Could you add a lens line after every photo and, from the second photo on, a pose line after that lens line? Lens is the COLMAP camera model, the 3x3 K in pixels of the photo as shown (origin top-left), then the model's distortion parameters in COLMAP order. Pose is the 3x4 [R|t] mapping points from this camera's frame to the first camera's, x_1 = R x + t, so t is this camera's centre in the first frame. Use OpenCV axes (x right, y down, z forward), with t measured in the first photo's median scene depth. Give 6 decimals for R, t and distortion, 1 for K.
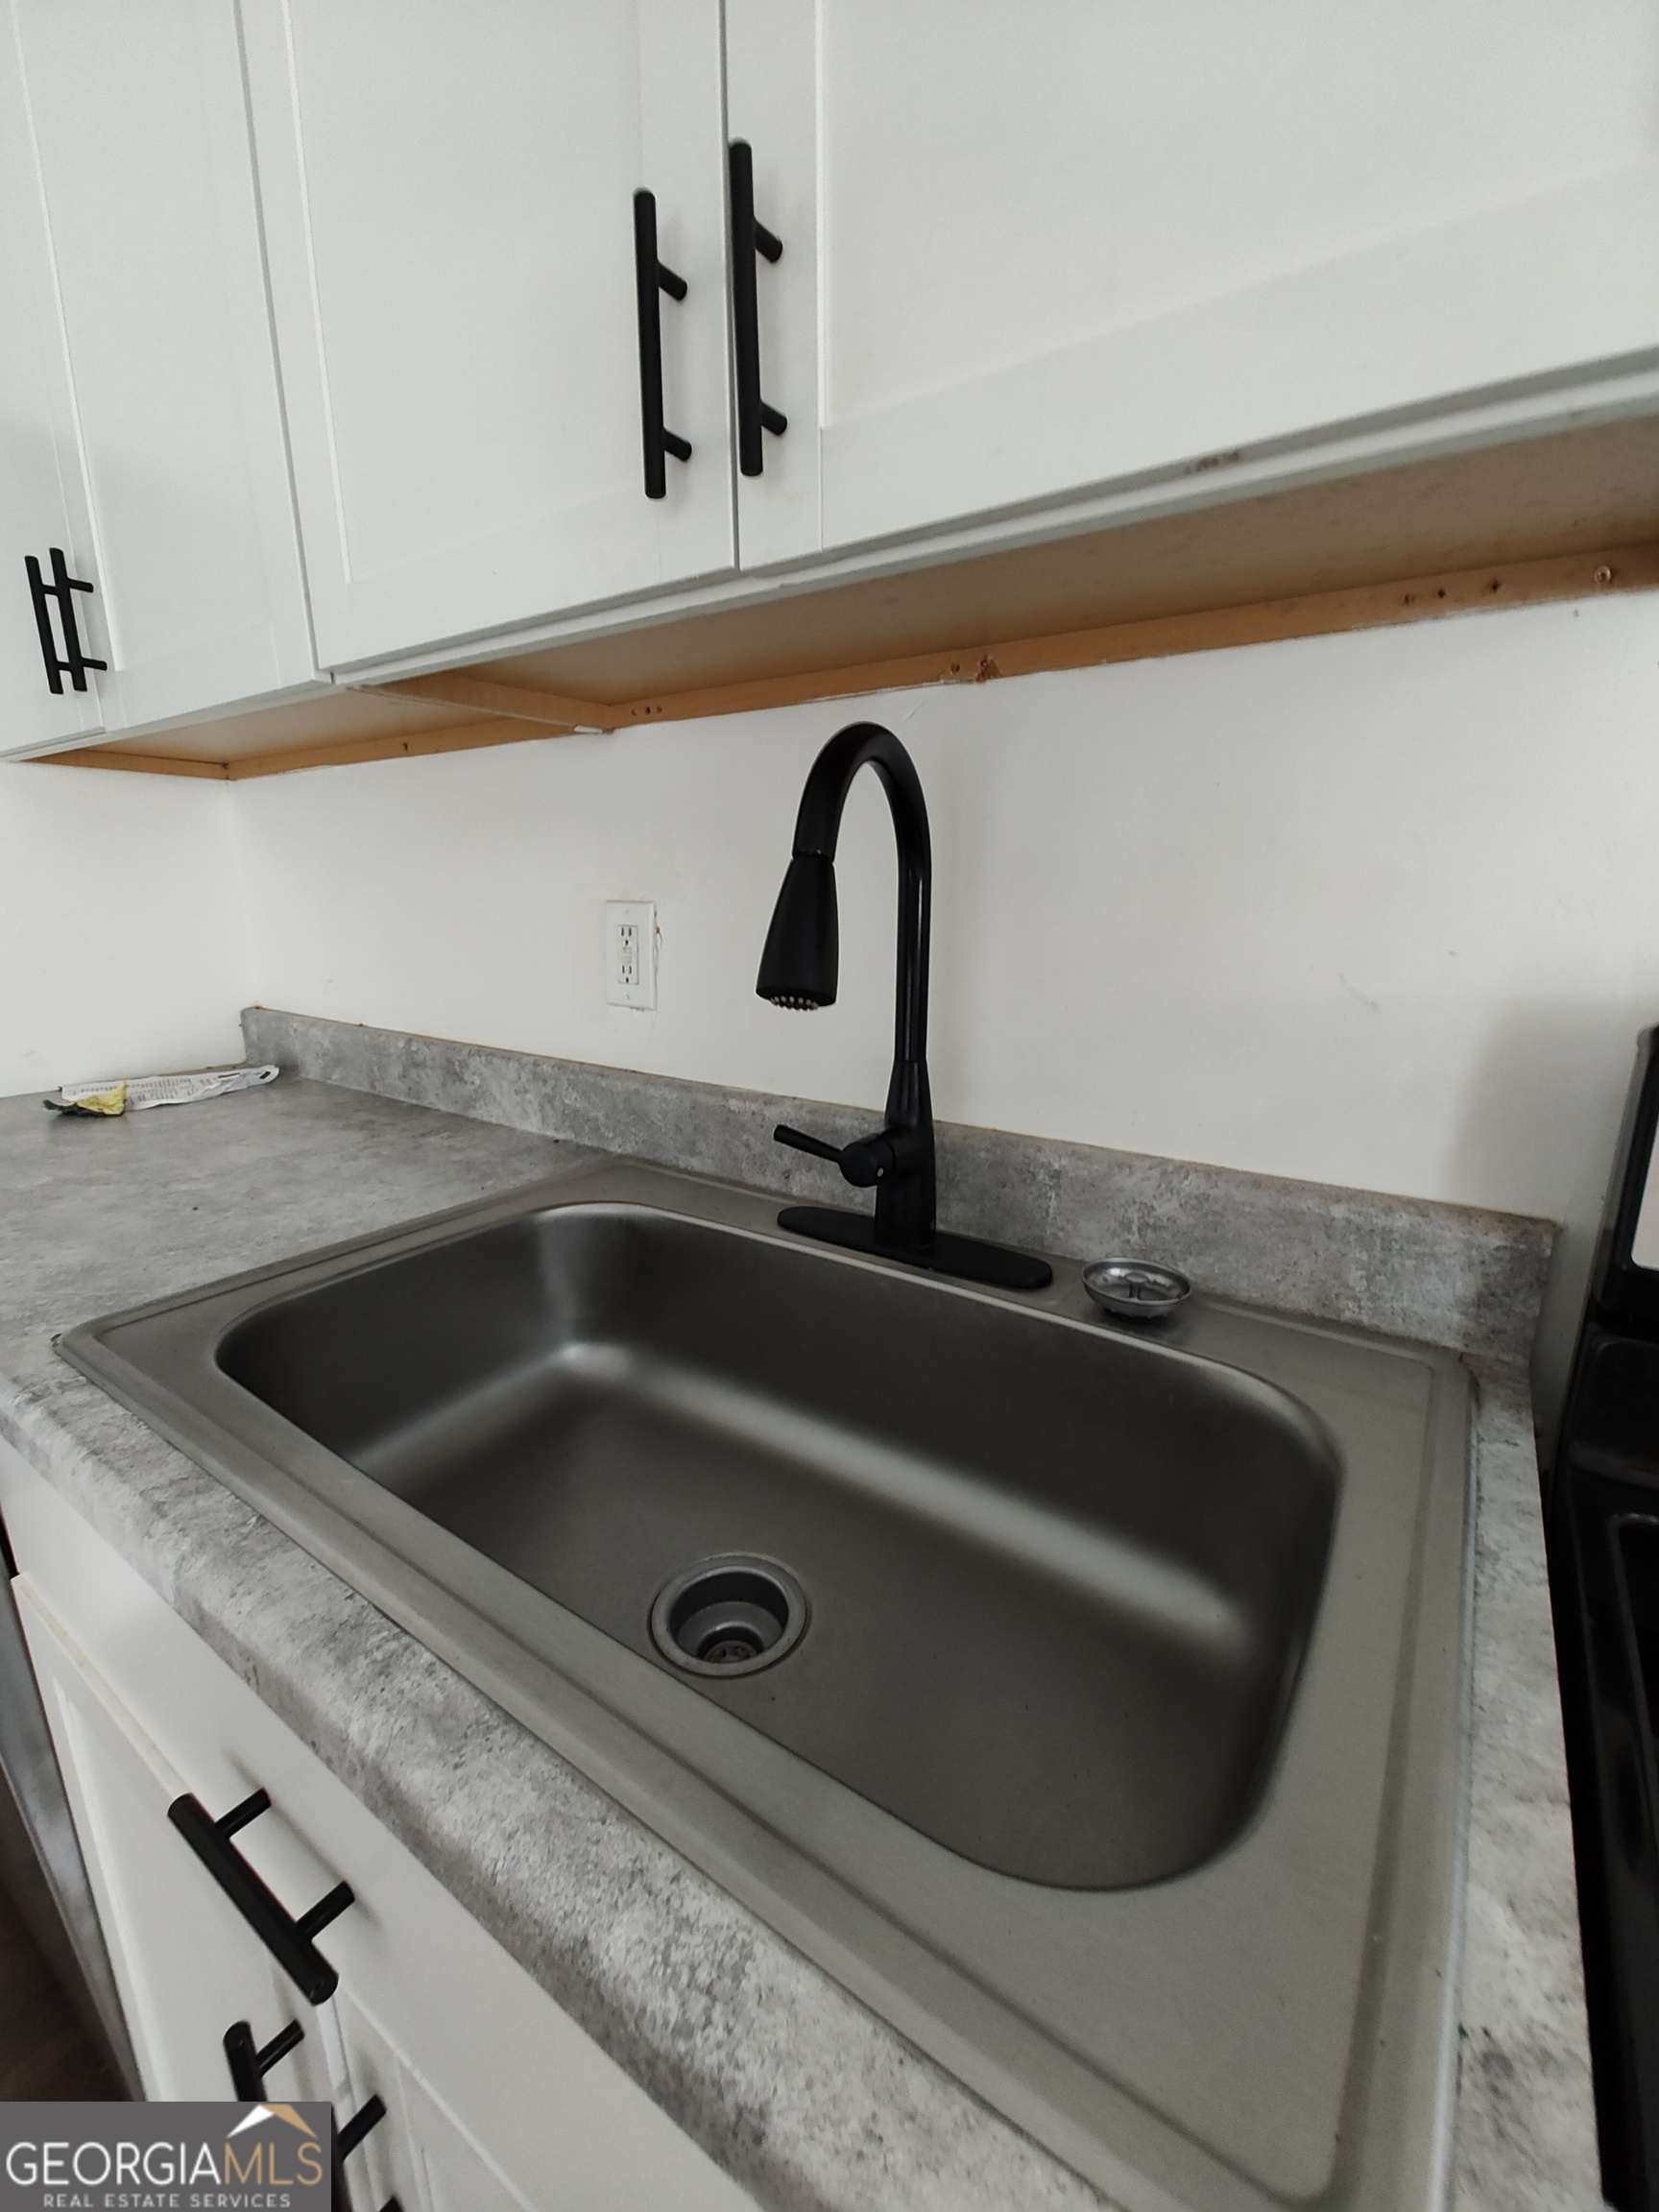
lens RADIAL K [[932.6, 0, 829.5], [0, 932.6, 1106.0], [0, 0, 1]] dist [0.000912, 0.000330]
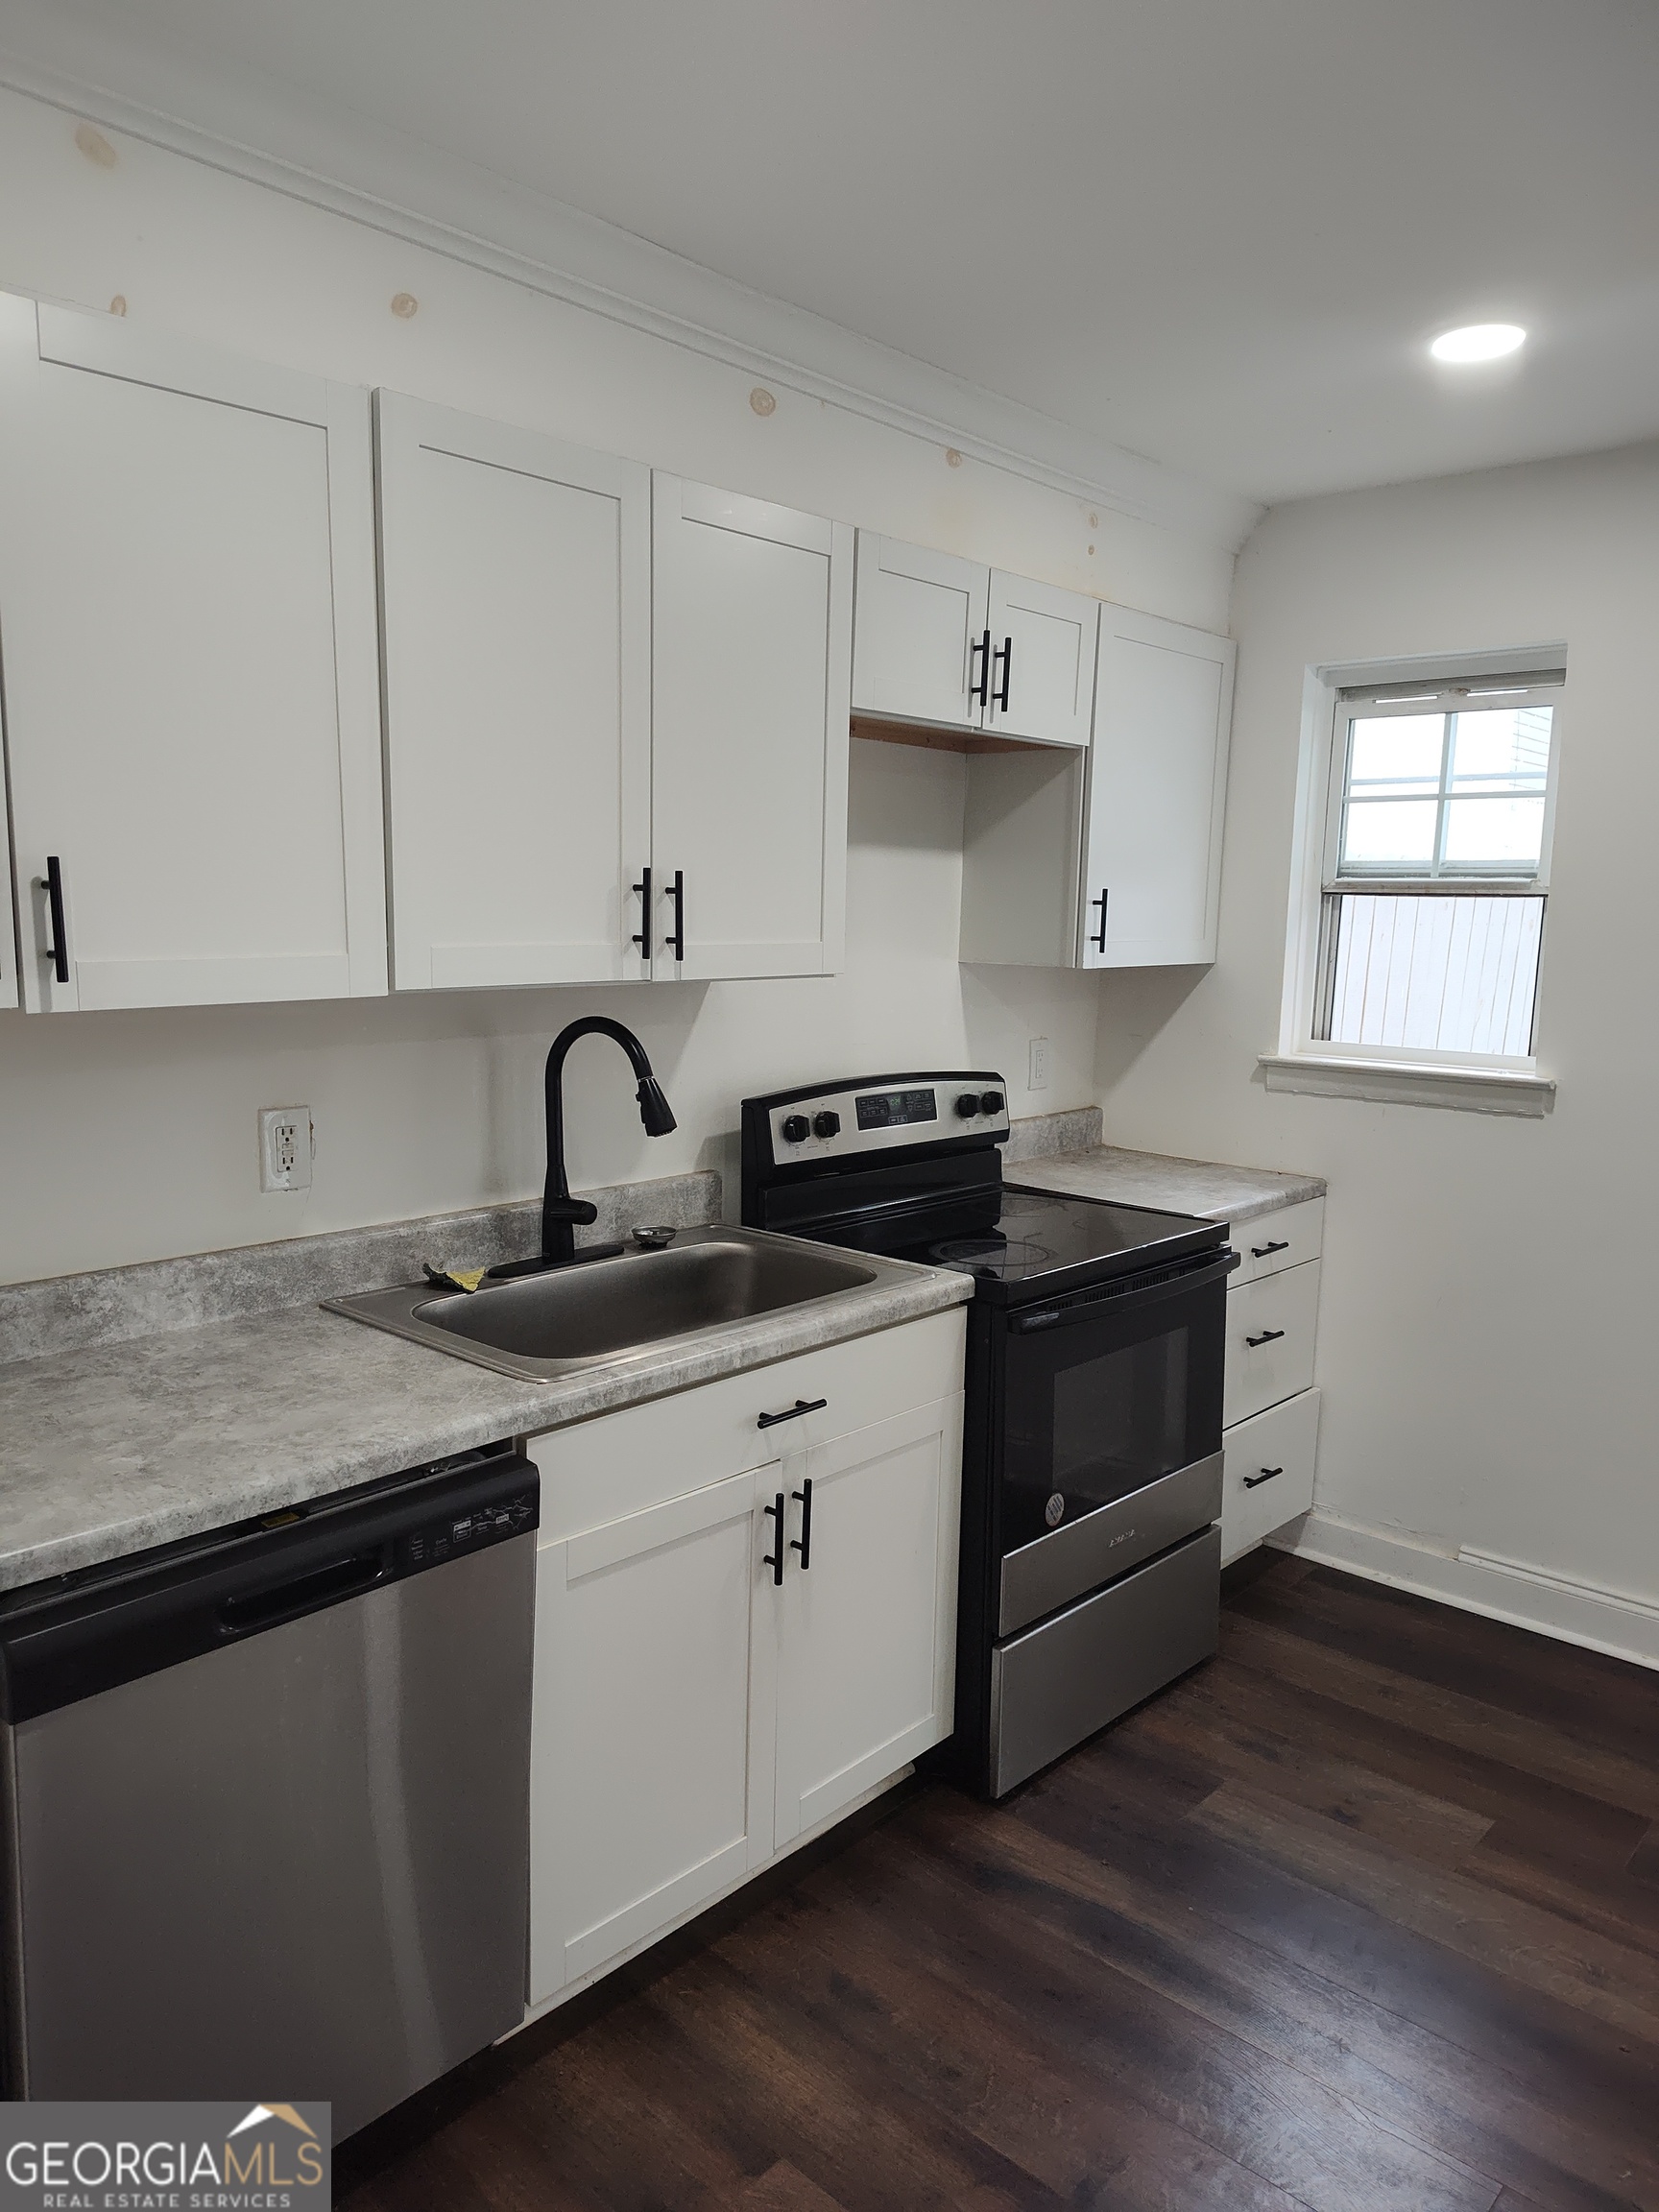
lens RADIAL K [[1532.5, 0, 816.2], [0, 1532.5, 1102.7], [0, 0, 1]] dist [0.043710, -0.036310]
pose [[0.123559, -0.130849, 0.983673, -2.100208], [0.215066, 0.971239, 0.102181, -0.270776], [-0.968752, 0.198929, 0.148146, -0.030047]]
